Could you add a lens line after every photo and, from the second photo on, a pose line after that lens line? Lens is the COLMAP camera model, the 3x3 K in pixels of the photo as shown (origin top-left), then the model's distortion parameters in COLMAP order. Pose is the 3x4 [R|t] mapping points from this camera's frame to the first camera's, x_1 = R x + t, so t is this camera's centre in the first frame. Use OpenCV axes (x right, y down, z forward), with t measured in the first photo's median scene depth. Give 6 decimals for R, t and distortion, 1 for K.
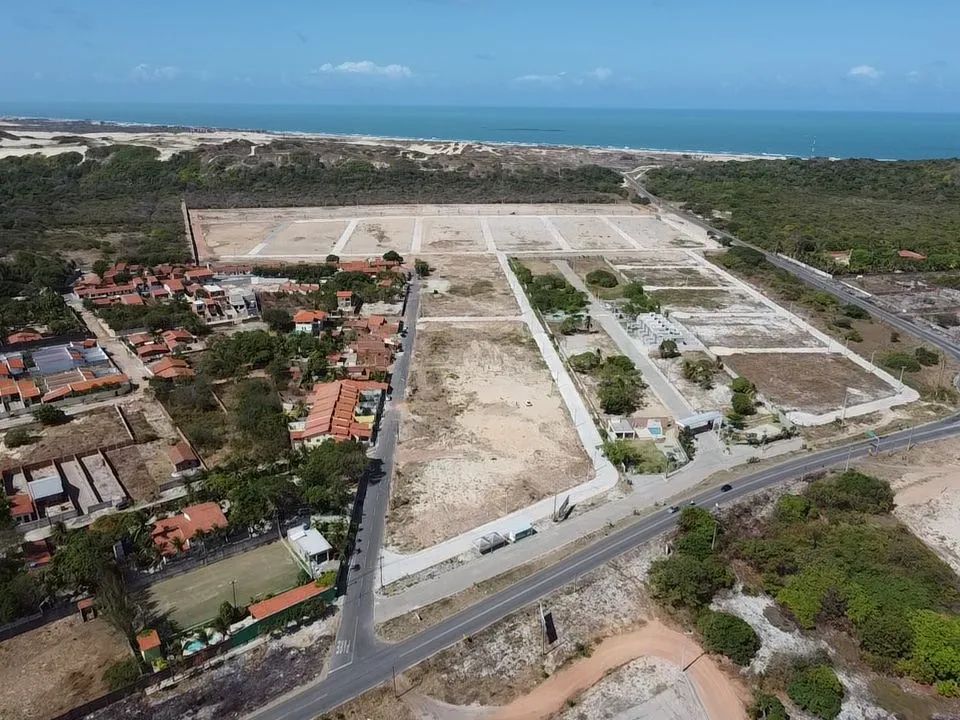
lens RADIAL K [[721.0, 0, 481.2], [0, 721.0, 359.5], [0, 0, 1]] dist [0.004042, -0.009758]
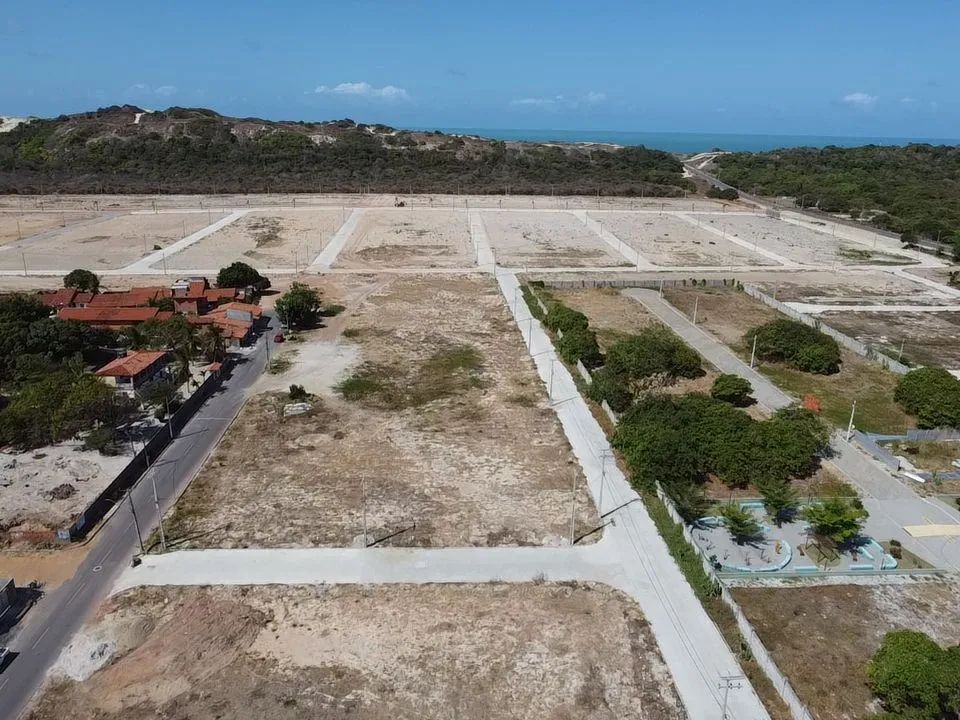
lens RADIAL K [[721.0, 0, 479.9], [0, 721.0, 358.9], [0, 0, 1]] dist [0.004042, -0.009758]
pose [[0.999947, 0.010278, -0.000412, 0.016973], [-0.010286, 0.999497, -0.029997, -0.111268], [0.000103, 0.030000, 0.999550, 0.771584]]
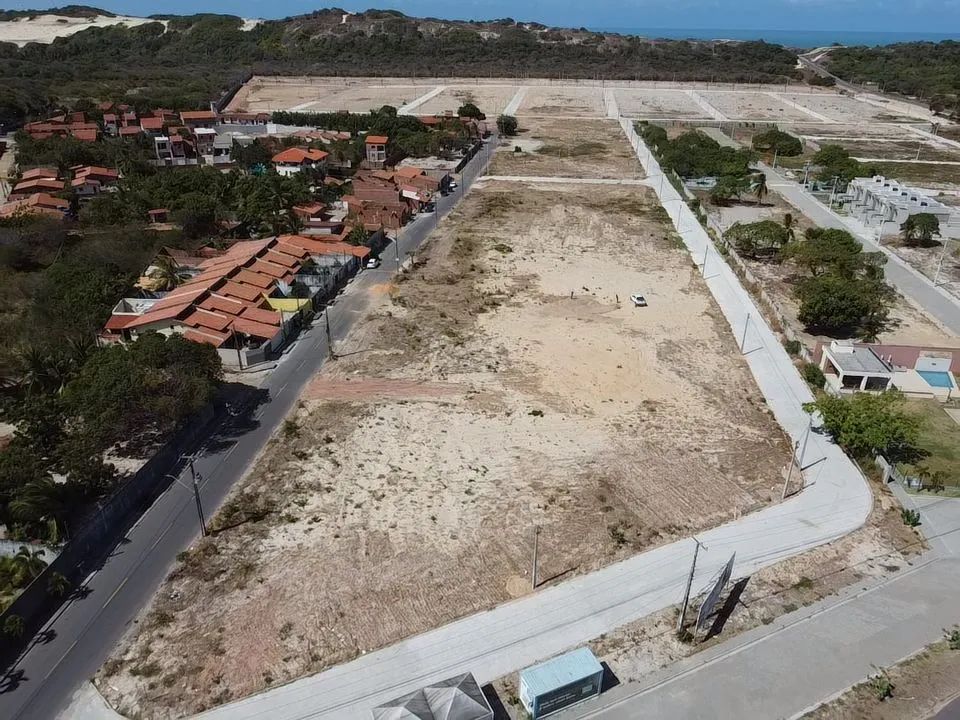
lens RADIAL K [[721.0, 0, 478.8], [0, 721.0, 361.8], [0, 0, 1]] dist [0.004042, -0.009758]
pose [[0.983282, 0.079325, -0.163902, 0.029661], [-0.063494, 0.992992, 0.099672, 0.041995], [0.170660, -0.087599, 0.981428, 0.355681]]
